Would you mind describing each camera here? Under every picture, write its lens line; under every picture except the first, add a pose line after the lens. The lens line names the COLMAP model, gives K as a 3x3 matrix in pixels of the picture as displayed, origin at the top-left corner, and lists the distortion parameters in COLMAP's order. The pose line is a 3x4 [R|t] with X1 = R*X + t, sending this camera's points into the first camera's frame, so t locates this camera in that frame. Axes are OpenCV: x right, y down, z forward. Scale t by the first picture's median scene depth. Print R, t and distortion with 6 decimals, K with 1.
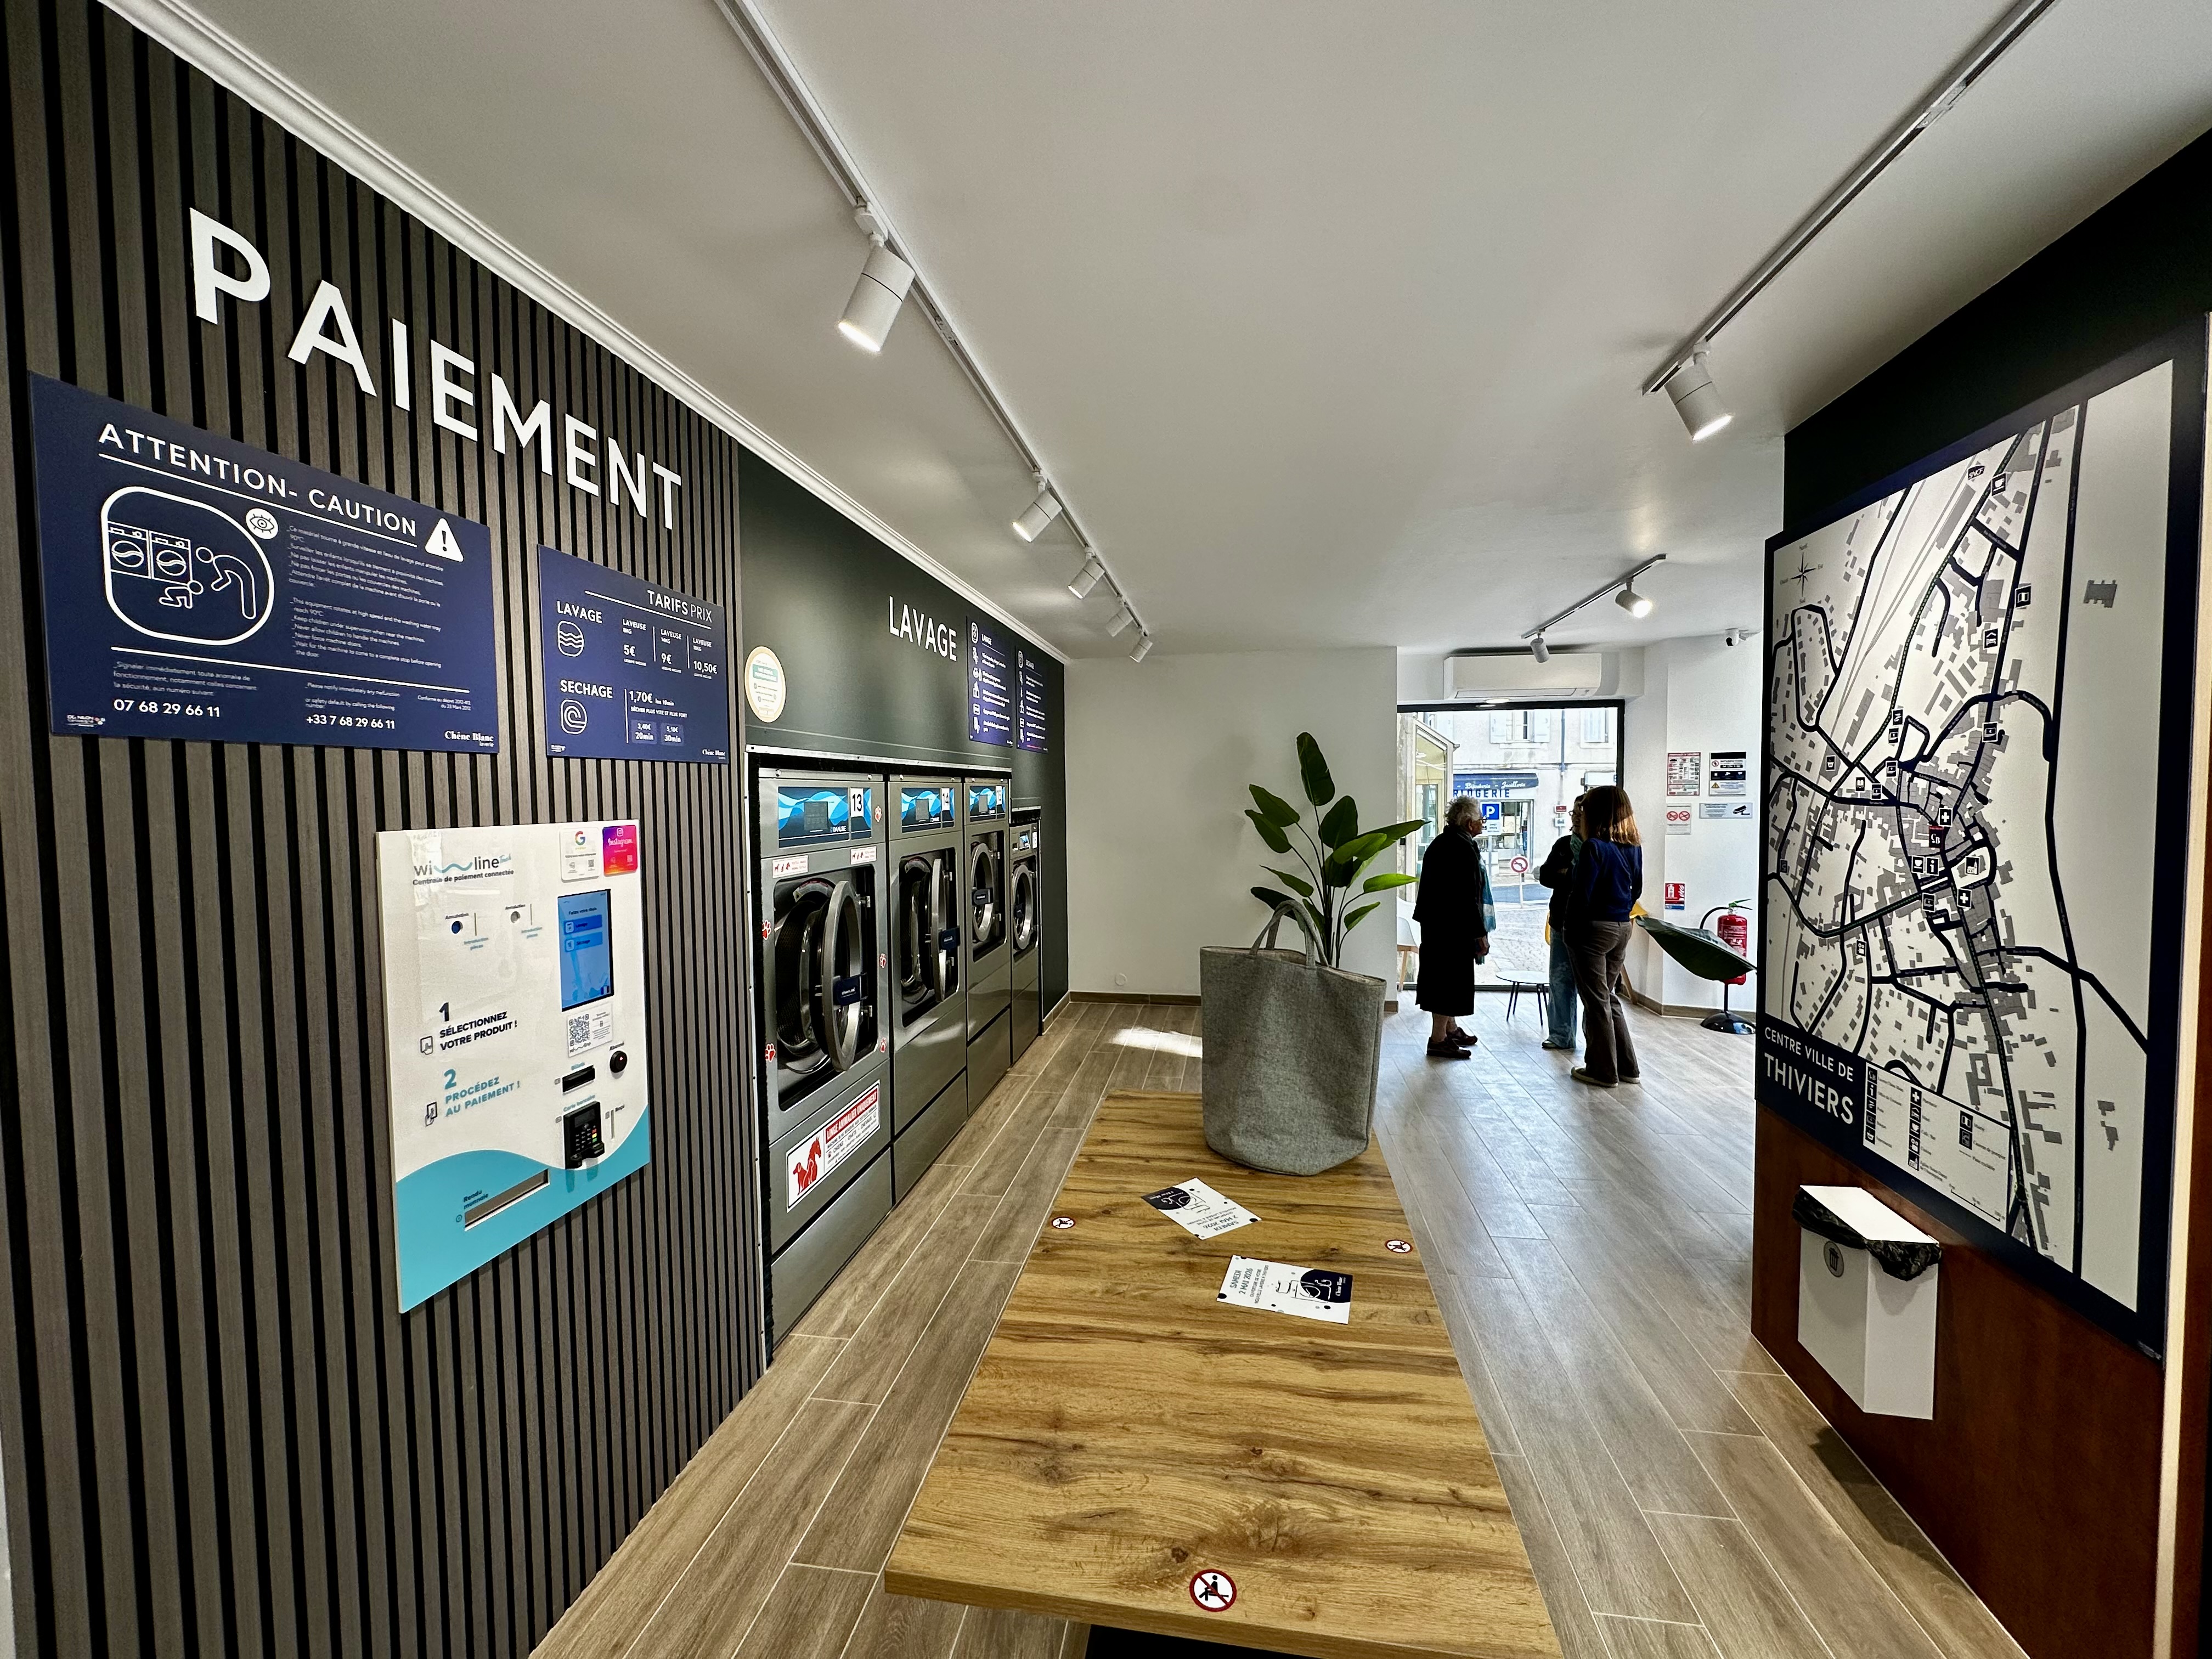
lens RADIAL K [[881.0, 0, 1106.8], [0, 881.0, 827.3], [0, 0, 1]] dist [-0.003352, 0.001067]
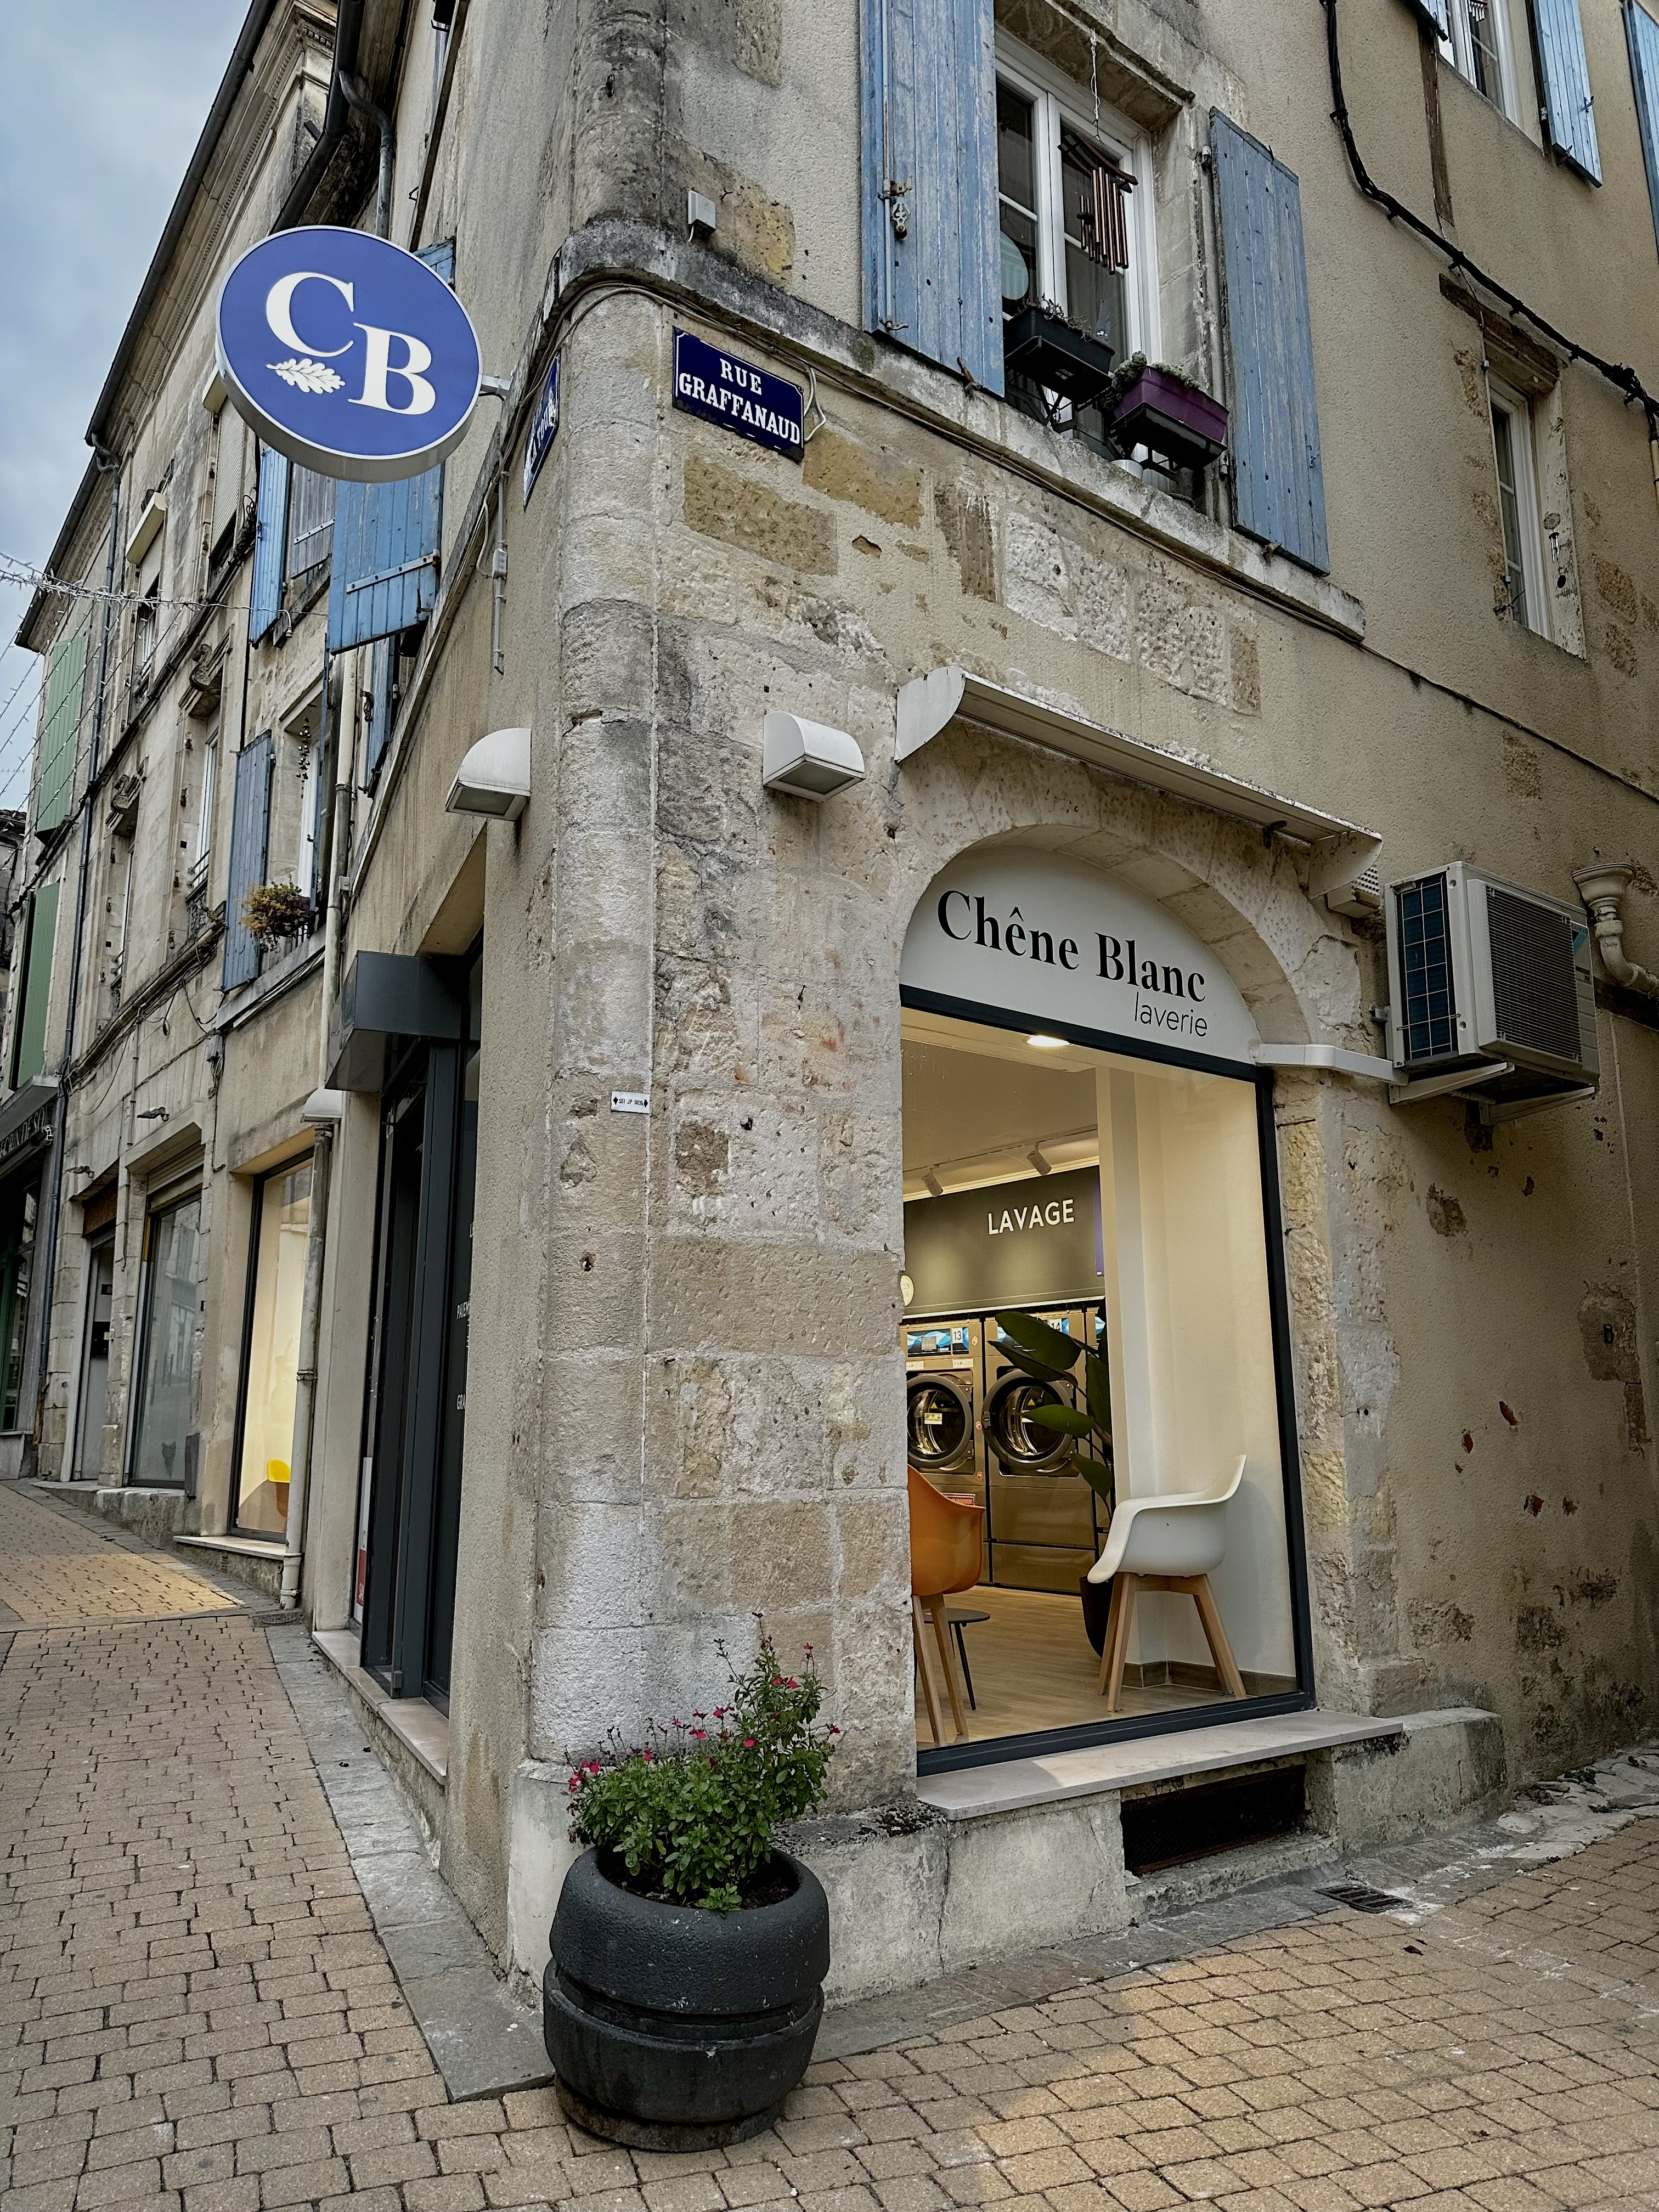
lens RADIAL K [[1556.1, 0, 823.5], [0, 1556.1, 1102.6], [0, 0, 1]] dist [0.055801, -0.060241]
pose [[-0.698608, -0.138722, -0.701928, 3.152965], [-0.015821, 0.983780, -0.178678, 0.111238], [0.715330, -0.113721, -0.689472, 4.224240]]
